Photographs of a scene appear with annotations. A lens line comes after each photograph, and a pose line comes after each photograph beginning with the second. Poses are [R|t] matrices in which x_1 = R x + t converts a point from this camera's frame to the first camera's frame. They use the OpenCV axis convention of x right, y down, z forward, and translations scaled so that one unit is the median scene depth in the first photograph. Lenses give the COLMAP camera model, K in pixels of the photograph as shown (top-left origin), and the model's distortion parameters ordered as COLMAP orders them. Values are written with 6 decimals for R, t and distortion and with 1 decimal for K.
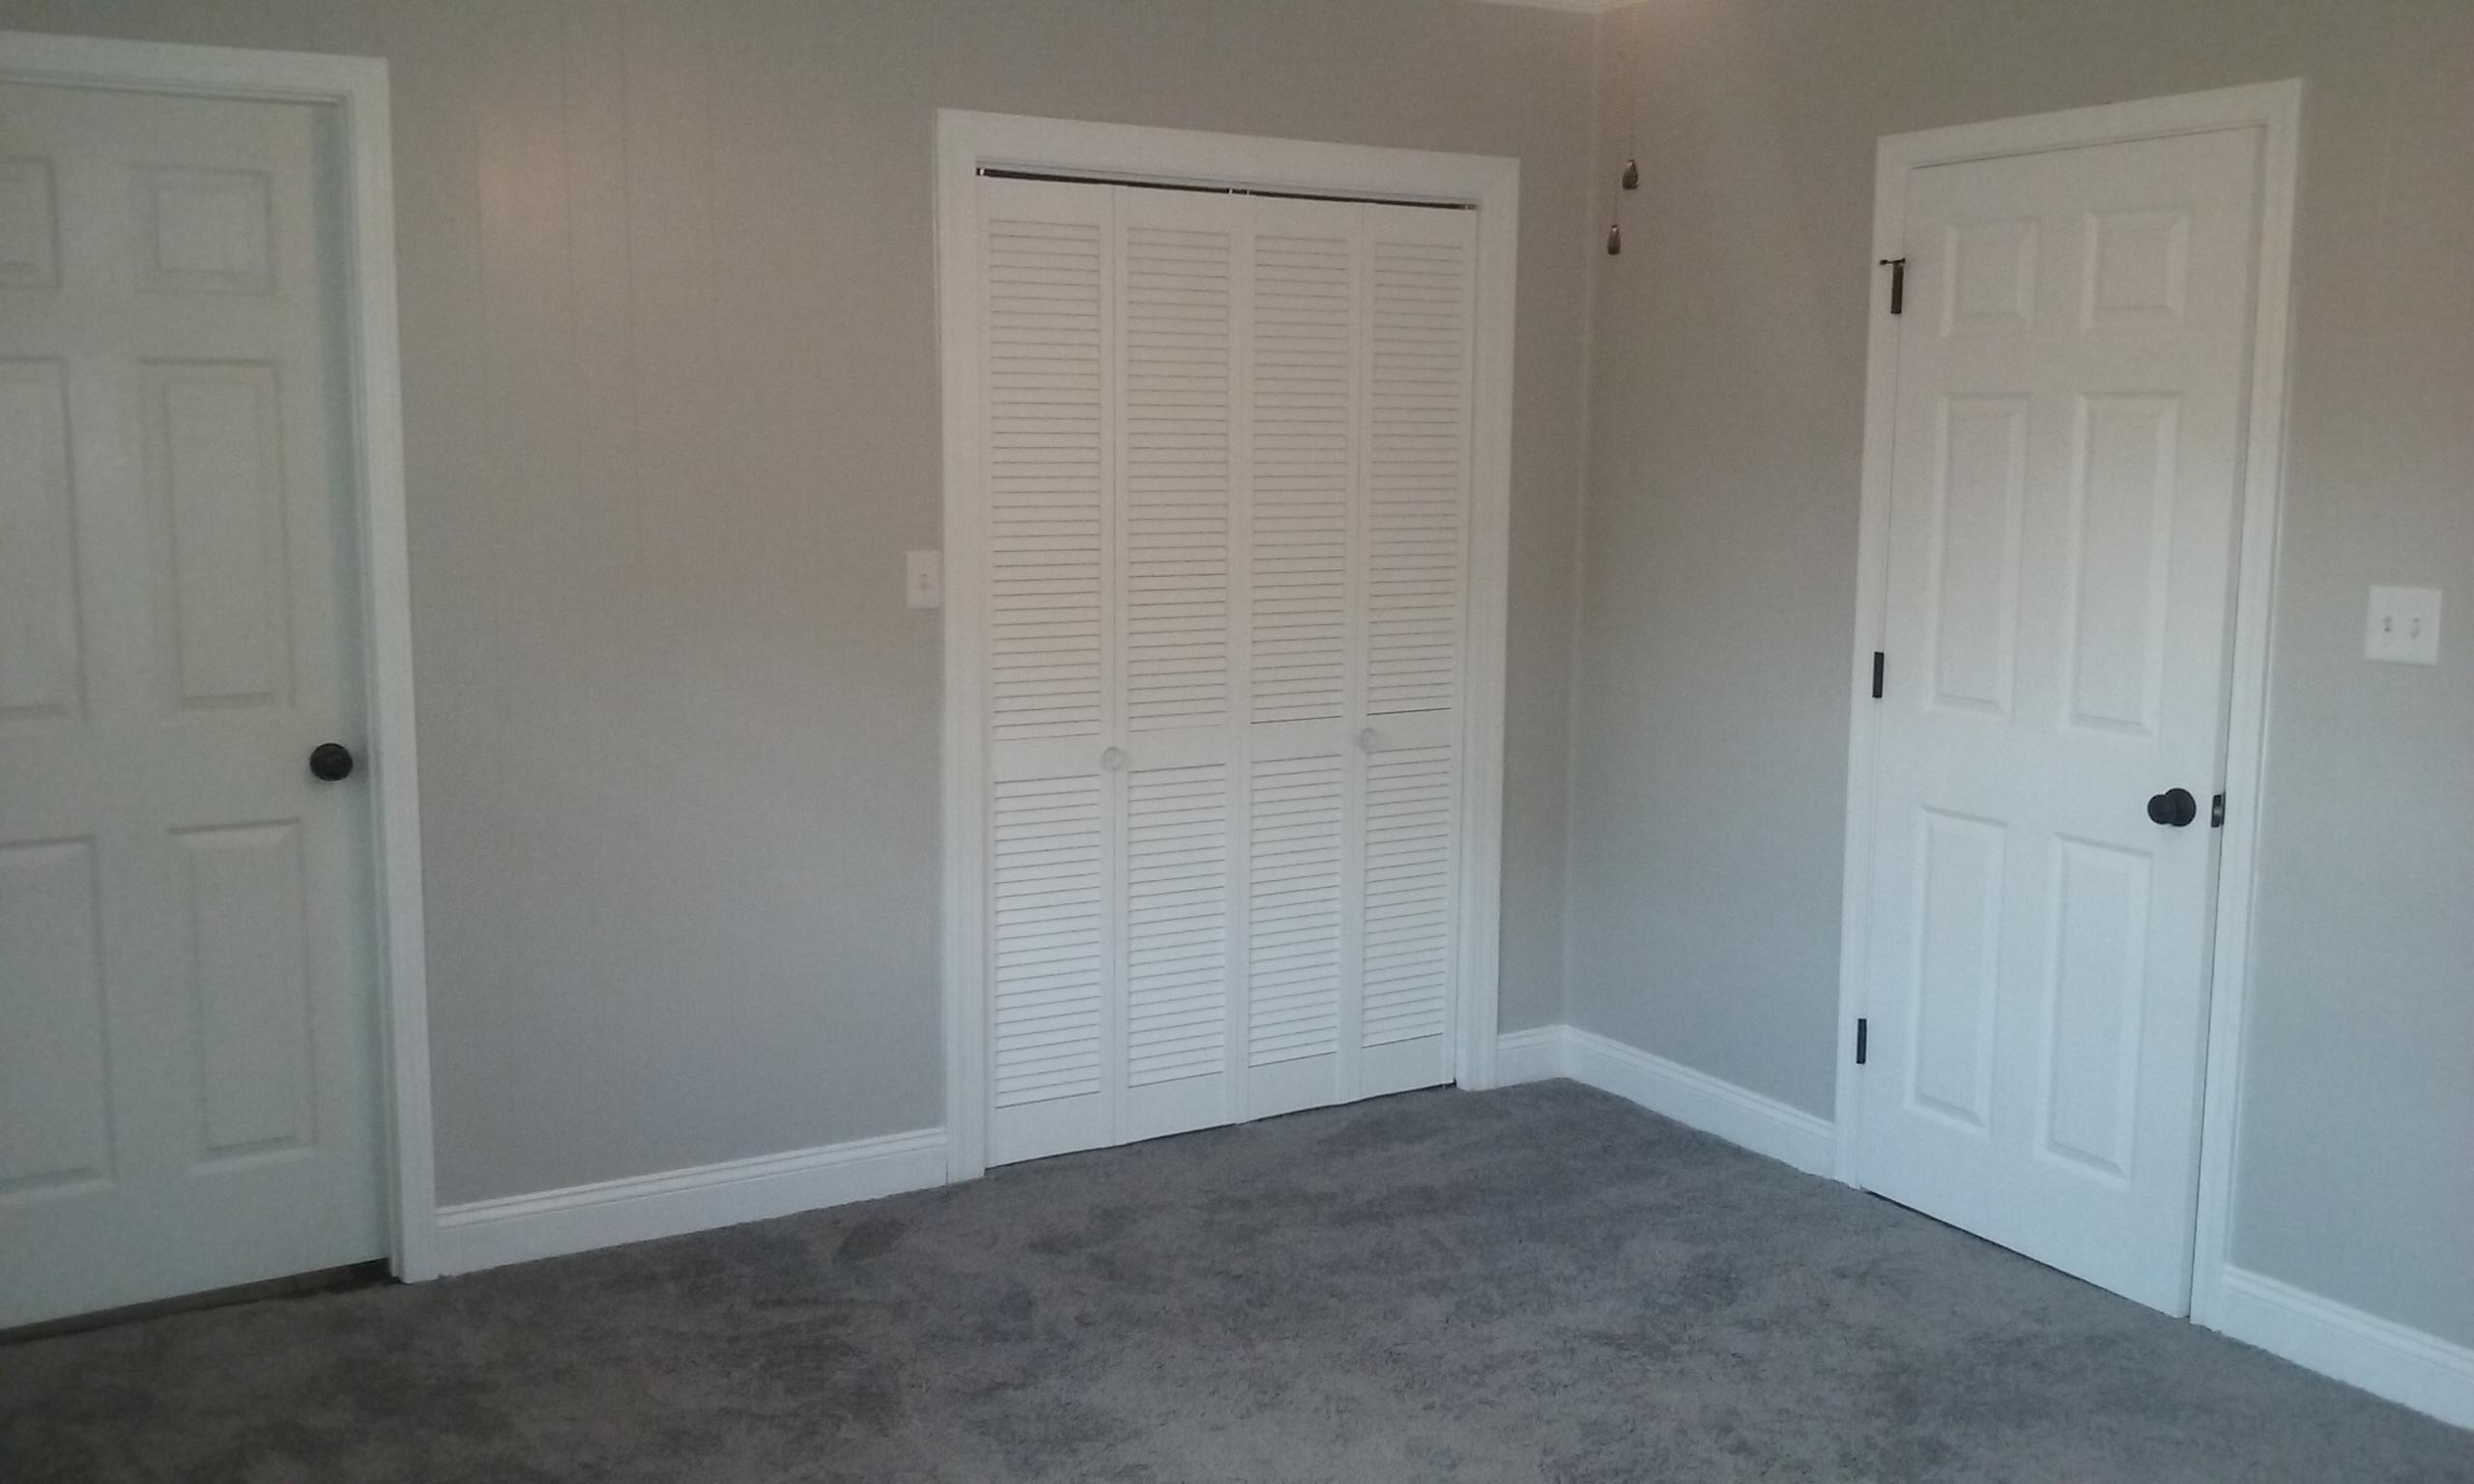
lens RADIAL K [[2313.1, 0, 1259.0], [0, 2313.1, 740.2], [0, 0, 1]] dist [0.104915, -0.035702]
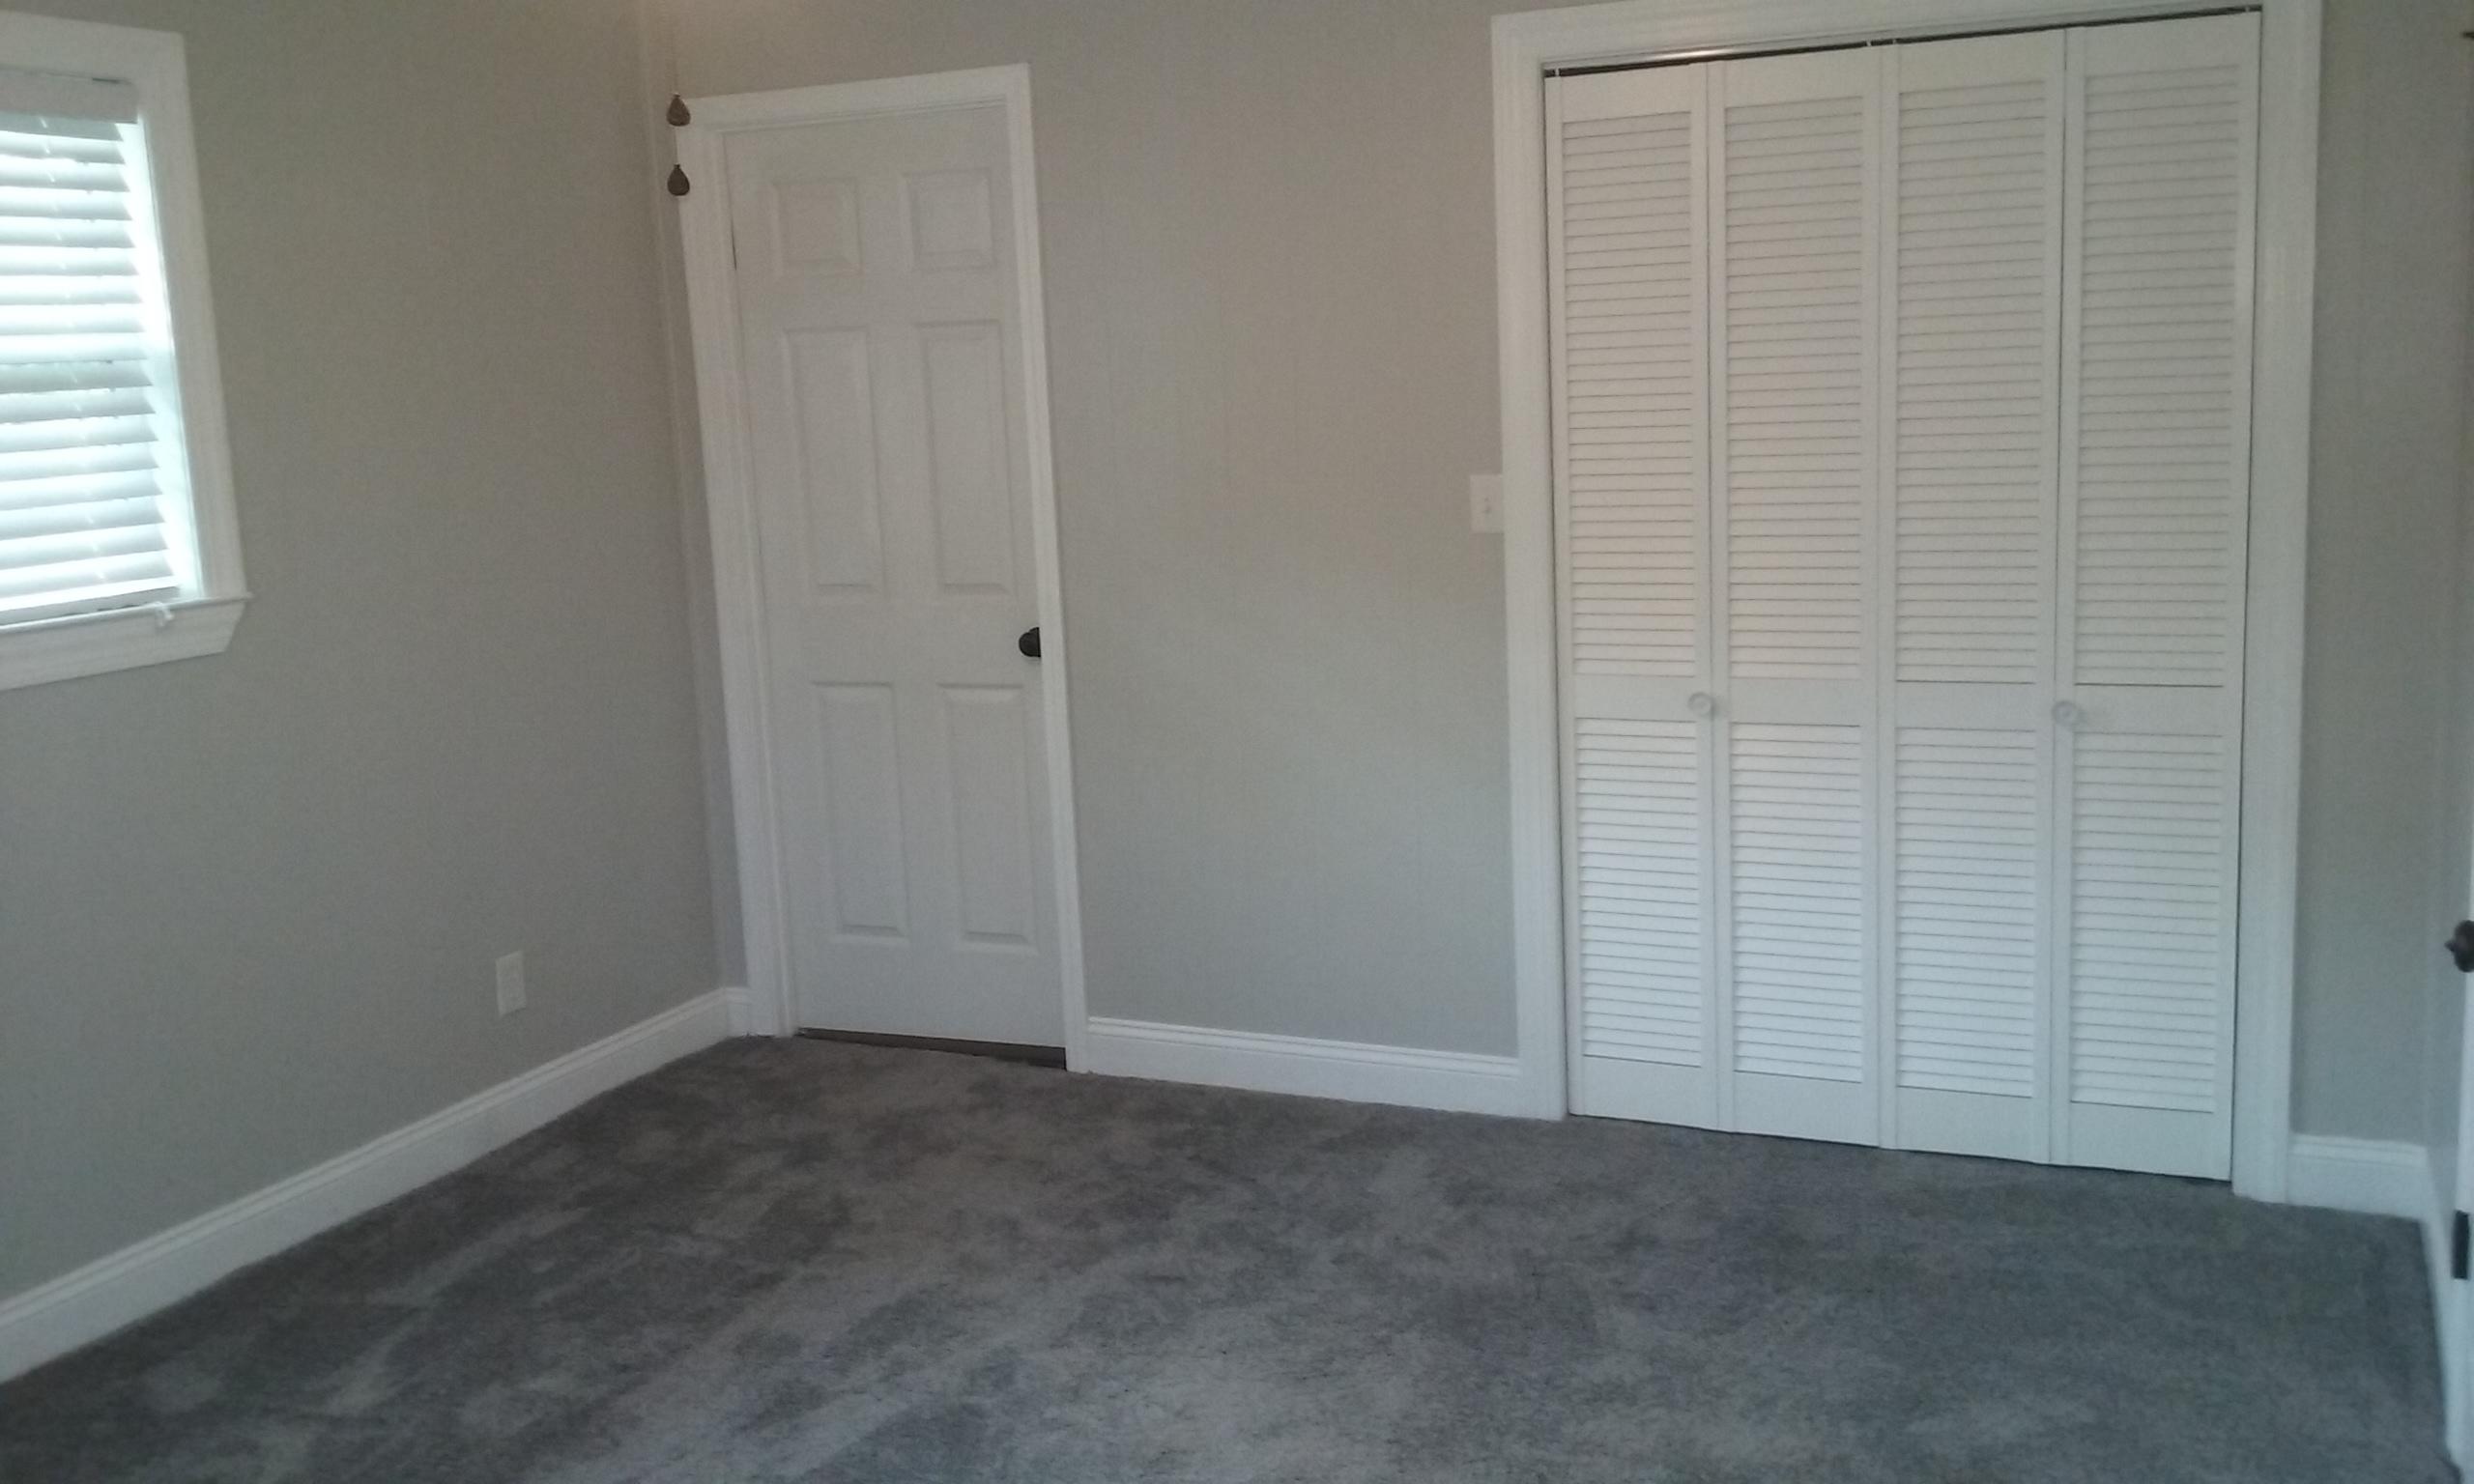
lens RADIAL K [[2313.1, 0, 1254.9], [0, 2313.1, 744.6], [0, 0, 1]] dist [0.104915, -0.035702]
pose [[0.573811, 0.109186, -0.811677, 0.616352], [-0.068836, 0.993996, 0.085049, -0.045021], [0.816090, 0.007070, 0.577882, 0.355928]]
